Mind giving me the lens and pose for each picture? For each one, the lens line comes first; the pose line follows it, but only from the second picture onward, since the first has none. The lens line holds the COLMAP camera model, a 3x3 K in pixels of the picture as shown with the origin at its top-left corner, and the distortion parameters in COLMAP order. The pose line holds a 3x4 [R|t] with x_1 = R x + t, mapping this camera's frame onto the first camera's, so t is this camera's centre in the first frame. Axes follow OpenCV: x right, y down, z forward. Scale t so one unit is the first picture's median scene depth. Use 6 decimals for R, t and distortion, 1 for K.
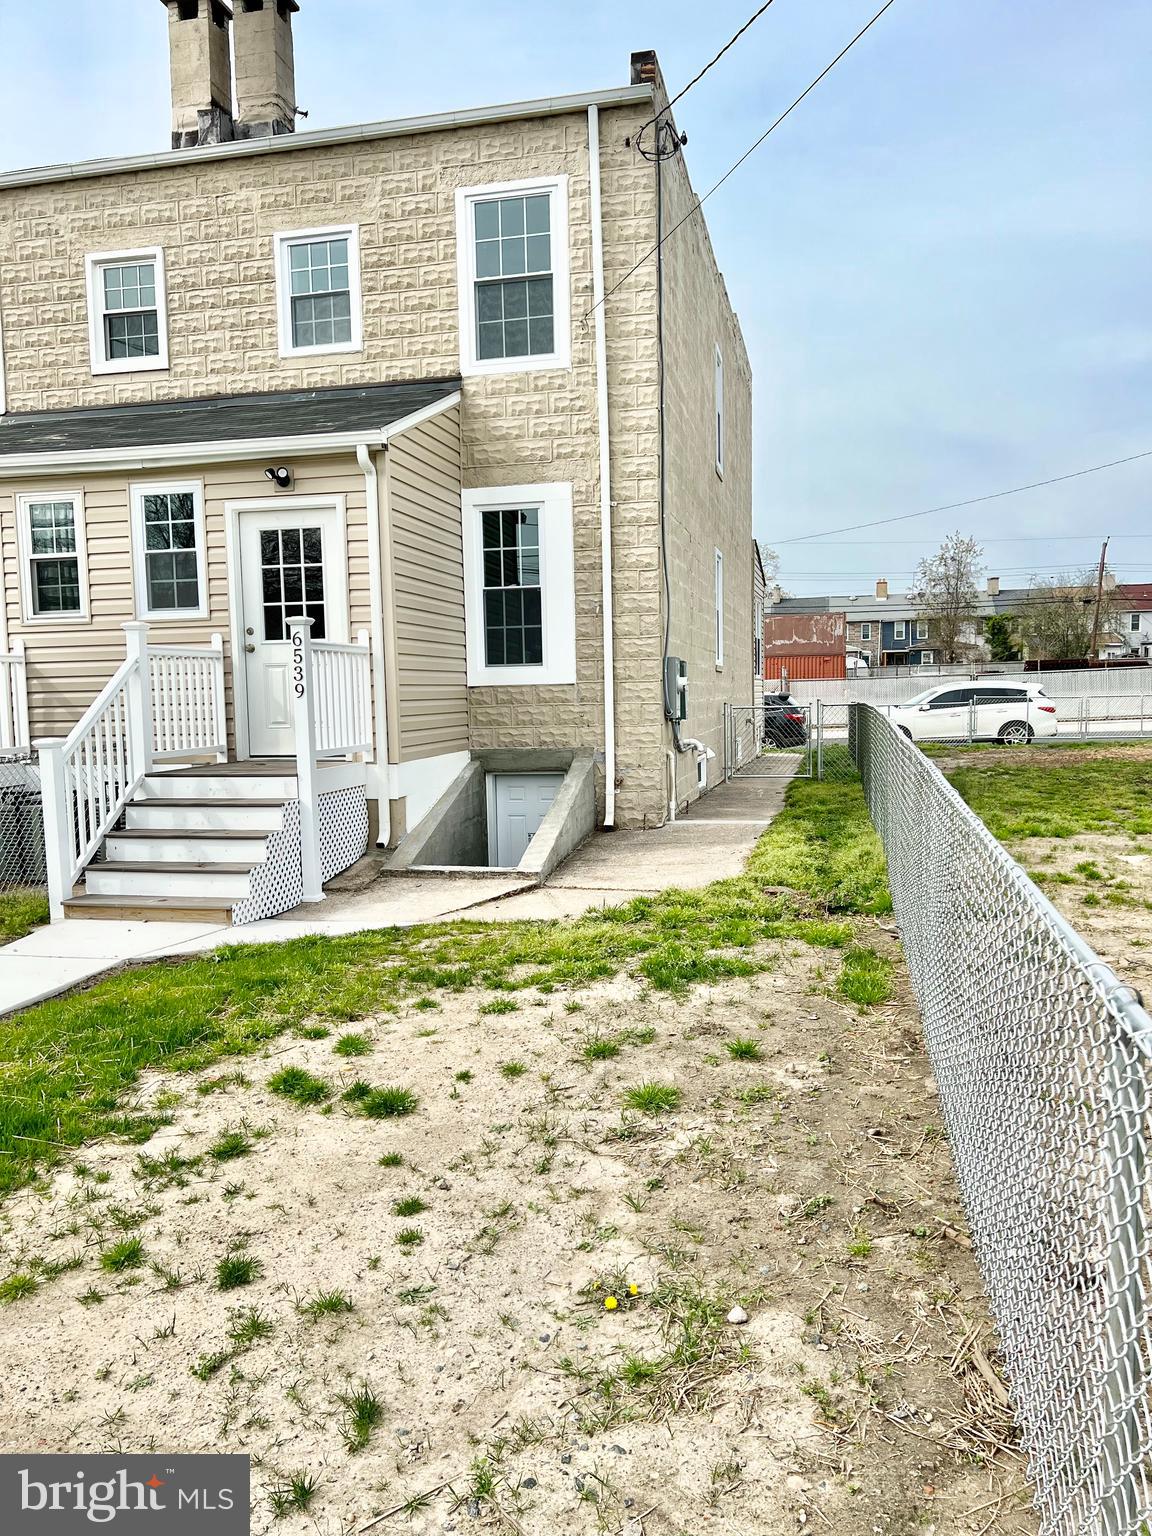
lens RADIAL K [[1157.9, 0, 553.5], [0, 1157.9, 776.7], [0, 0, 1]] dist [0.050005, -0.049862]
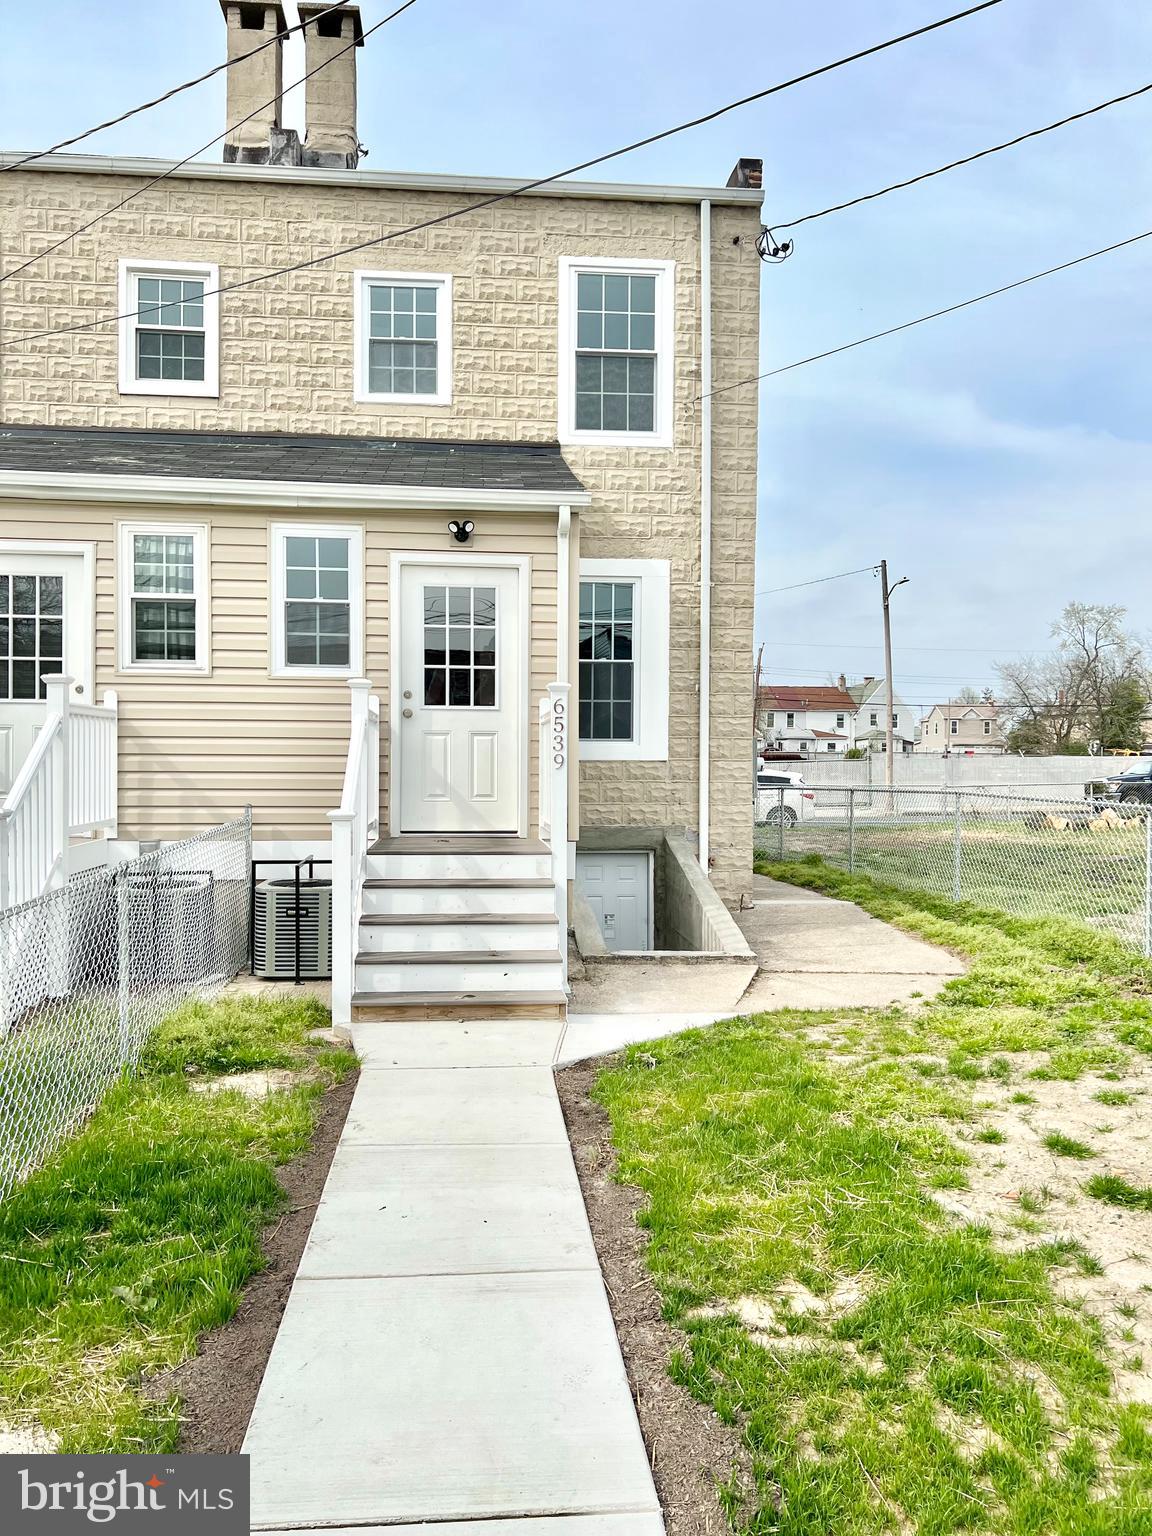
lens RADIAL K [[1157.9, 0, 573.1], [0, 1157.9, 778.7], [0, 0, 1]] dist [0.050005, -0.049862]
pose [[0.951715, 0.024691, 0.305989, -0.362696], [-0.004645, 0.997804, -0.066068, -0.000076], [-0.306949, 0.061456, 0.949740, 0.091461]]
